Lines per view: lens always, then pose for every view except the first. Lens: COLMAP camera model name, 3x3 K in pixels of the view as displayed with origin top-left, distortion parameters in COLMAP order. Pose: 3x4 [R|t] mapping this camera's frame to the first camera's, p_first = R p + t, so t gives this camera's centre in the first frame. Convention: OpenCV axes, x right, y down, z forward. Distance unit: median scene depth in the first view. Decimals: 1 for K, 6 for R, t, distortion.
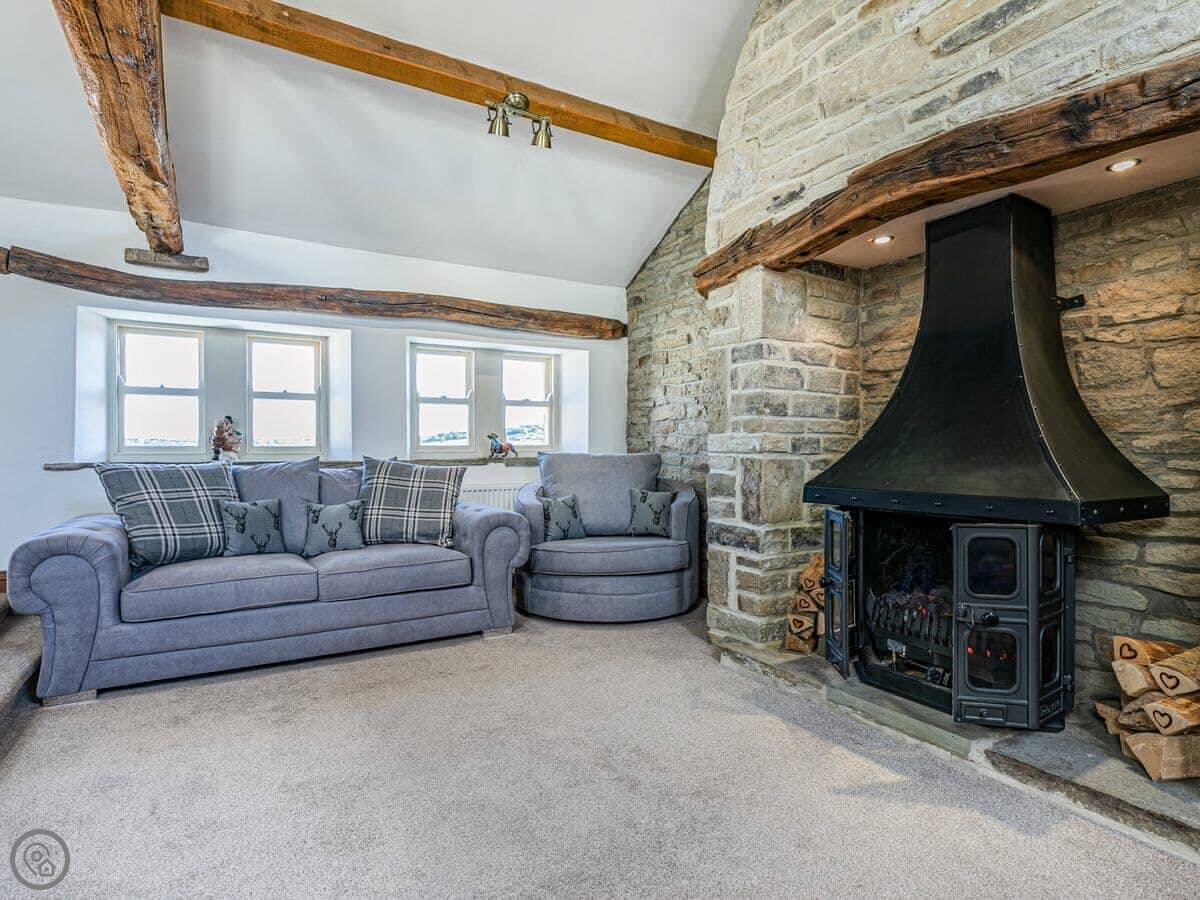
lens RADIAL K [[621.7, 0, 616.0], [0, 621.7, 451.4], [0, 0, 1]] dist [-0.006305, 0.000559]
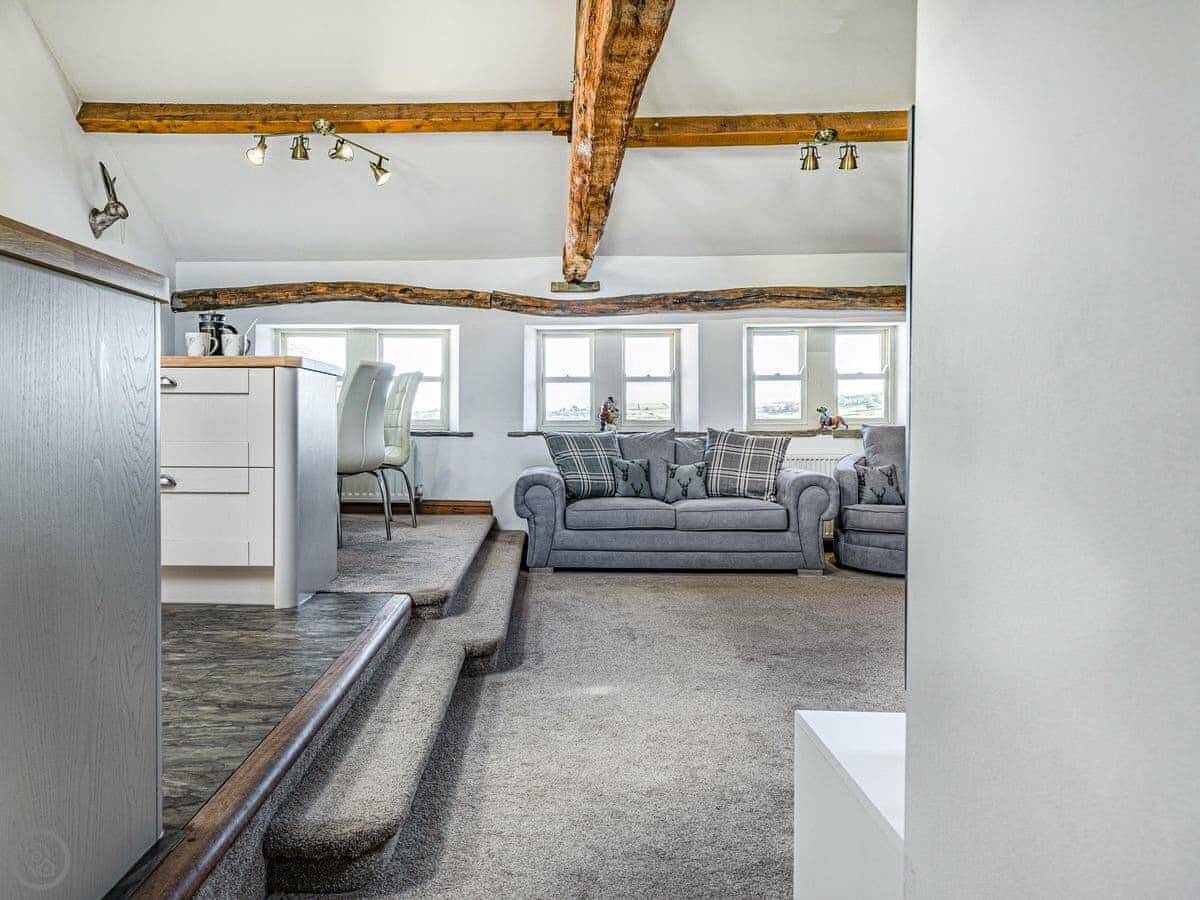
lens RADIAL K [[874.0, 0, 551.5], [0, 874.0, 443.4], [0, 0, 1]] dist [0.003695, 0.004495]
pose [[0.842664, 0.012263, -0.538300, 0.299148], [-0.000153, 0.999746, 0.022536, -0.000491], [0.538440, -0.018908, 0.842452, -0.704599]]
